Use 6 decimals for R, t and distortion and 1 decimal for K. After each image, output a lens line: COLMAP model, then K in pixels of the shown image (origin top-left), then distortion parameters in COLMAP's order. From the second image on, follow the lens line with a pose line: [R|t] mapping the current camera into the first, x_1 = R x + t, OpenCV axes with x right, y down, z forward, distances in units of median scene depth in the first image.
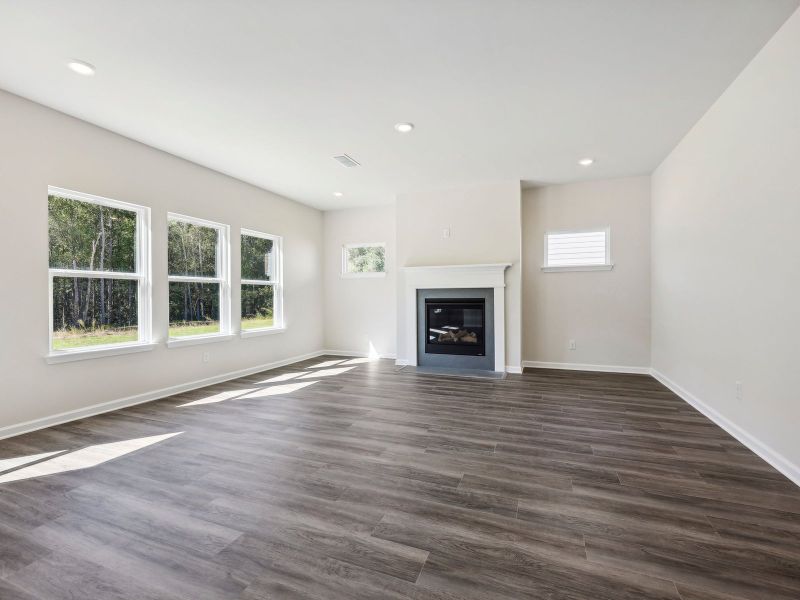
lens RADIAL K [[370.4, 0, 400.5], [0, 370.4, 295.0], [0, 0, 1]] dist [0.002229, 0.000589]
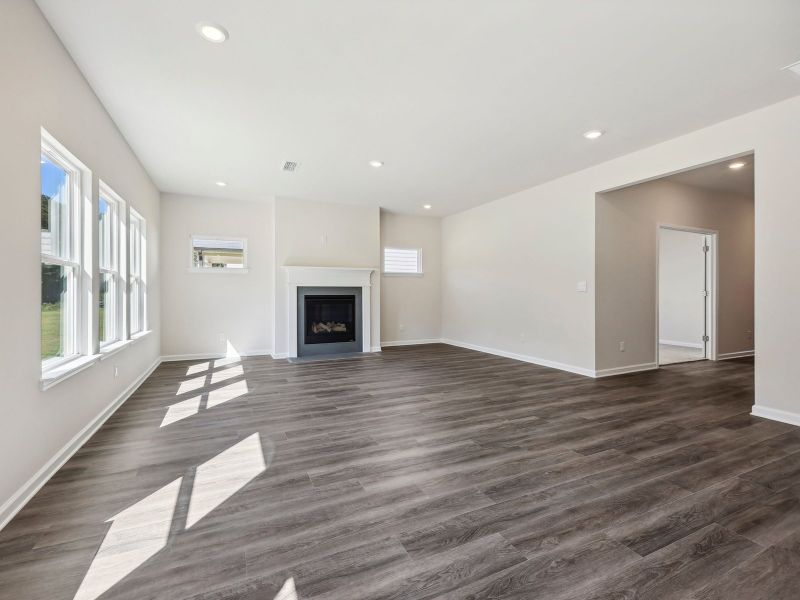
lens RADIAL K [[363.7, 0, 401.3], [0, 363.7, 291.3], [0, 0, 1]] dist [0.001035, 0.000255]
pose [[0.681883, 0.009558, 0.731399, -0.865811], [-0.006008, 0.999954, -0.007466, 0.006208], [-0.731437, 0.000697, 0.681909, 0.068338]]
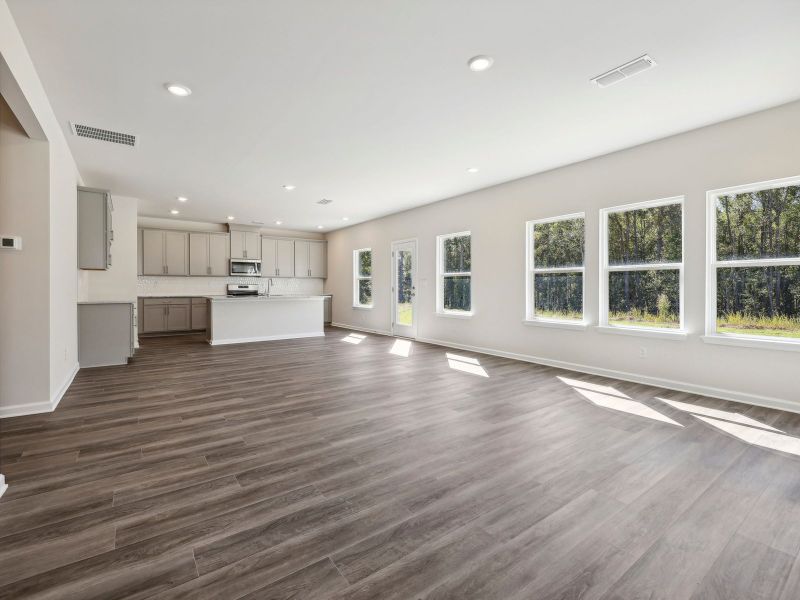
lens RADIAL K [[370.4, 0, 400.5], [0, 370.4, 295.0], [0, 0, 1]] dist [0.002229, 0.000589]
pose [[-0.535475, 0.022235, -0.844258, 0.735872], [0.003265, 0.999700, 0.024257, -0.000714], [0.844544, 0.010233, -0.535388, 1.271575]]
